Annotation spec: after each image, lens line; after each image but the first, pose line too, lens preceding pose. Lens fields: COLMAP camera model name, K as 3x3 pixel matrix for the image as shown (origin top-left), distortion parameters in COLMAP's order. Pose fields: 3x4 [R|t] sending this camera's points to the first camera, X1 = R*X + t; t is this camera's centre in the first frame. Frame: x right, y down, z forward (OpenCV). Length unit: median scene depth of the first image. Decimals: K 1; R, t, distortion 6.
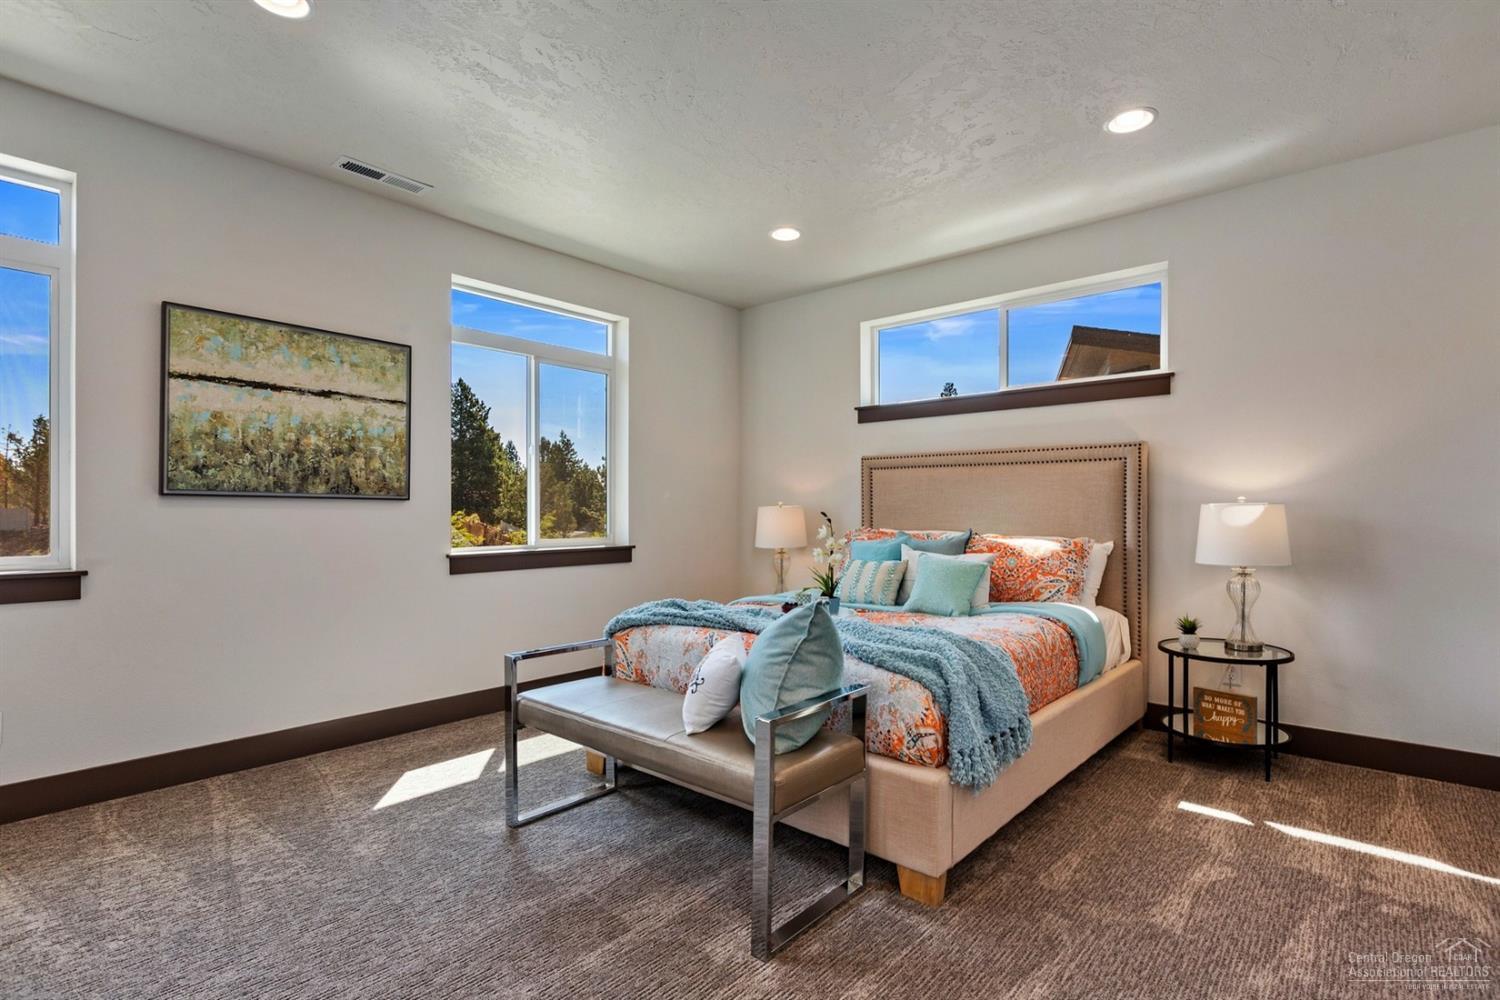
lens RADIAL K [[725.3, 0, 747.3], [0, 725.3, 498.2], [0, 0, 1]] dist [-0.001640, 0.000019]
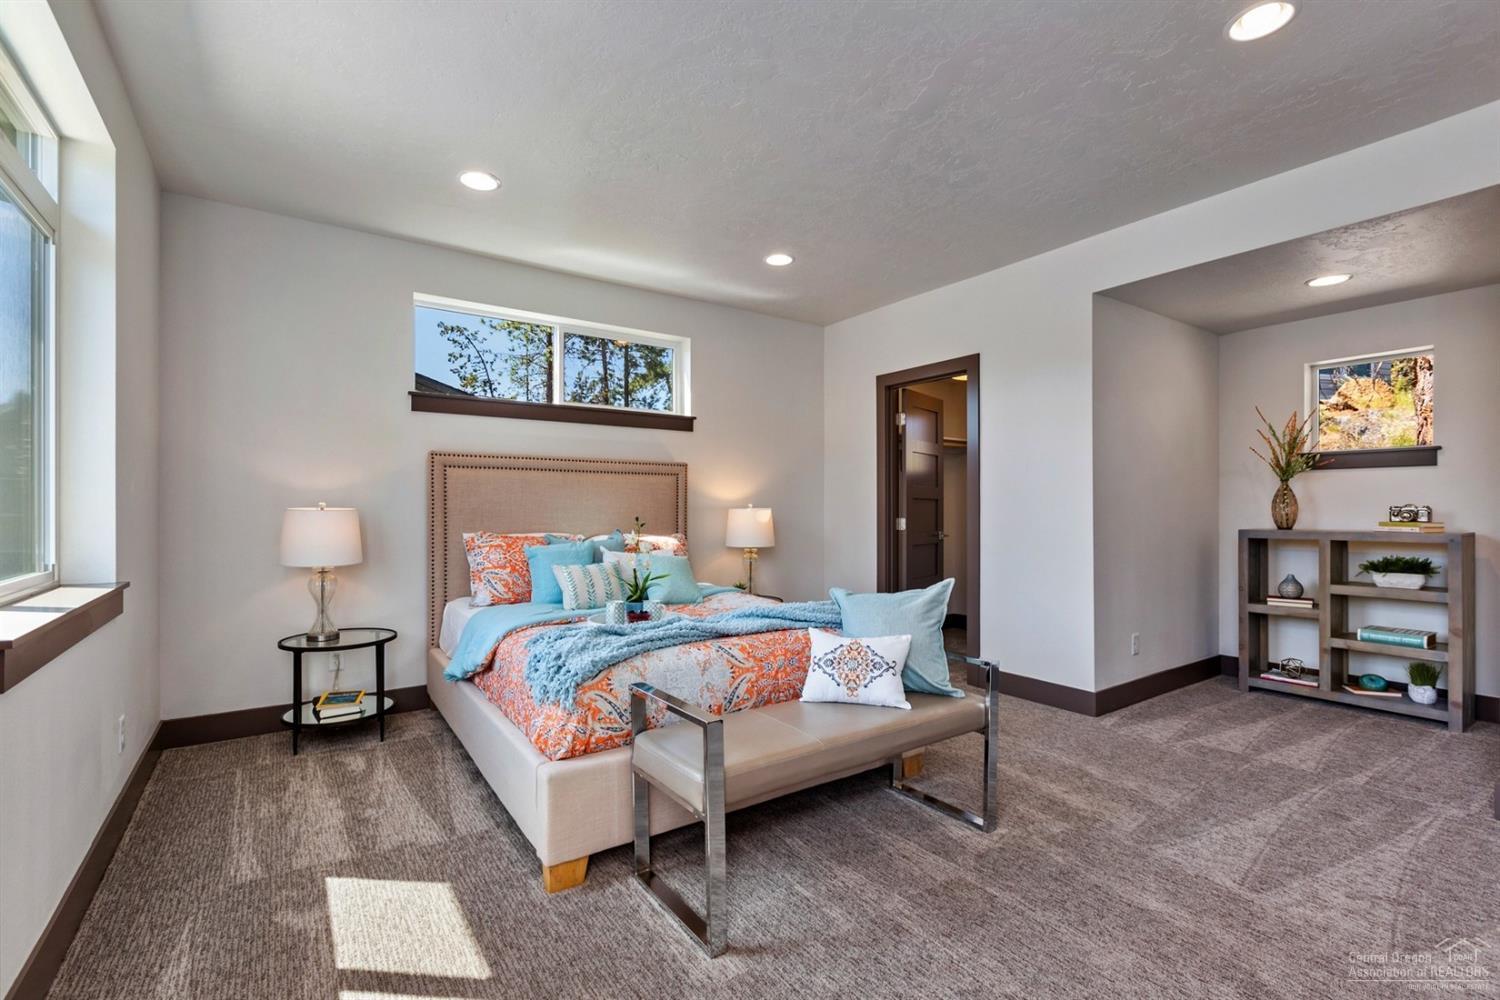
lens RADIAL K [[671.1, 0, 753.9], [0, 671.1, 511.2], [0, 0, 1]] dist [-0.001953, 0.000242]
pose [[0.235138, -0.001329, 0.971961, -0.545914], [-0.012754, 0.999909, 0.004453, 0.005260], [-0.971878, -0.013443, 0.235100, 0.461615]]
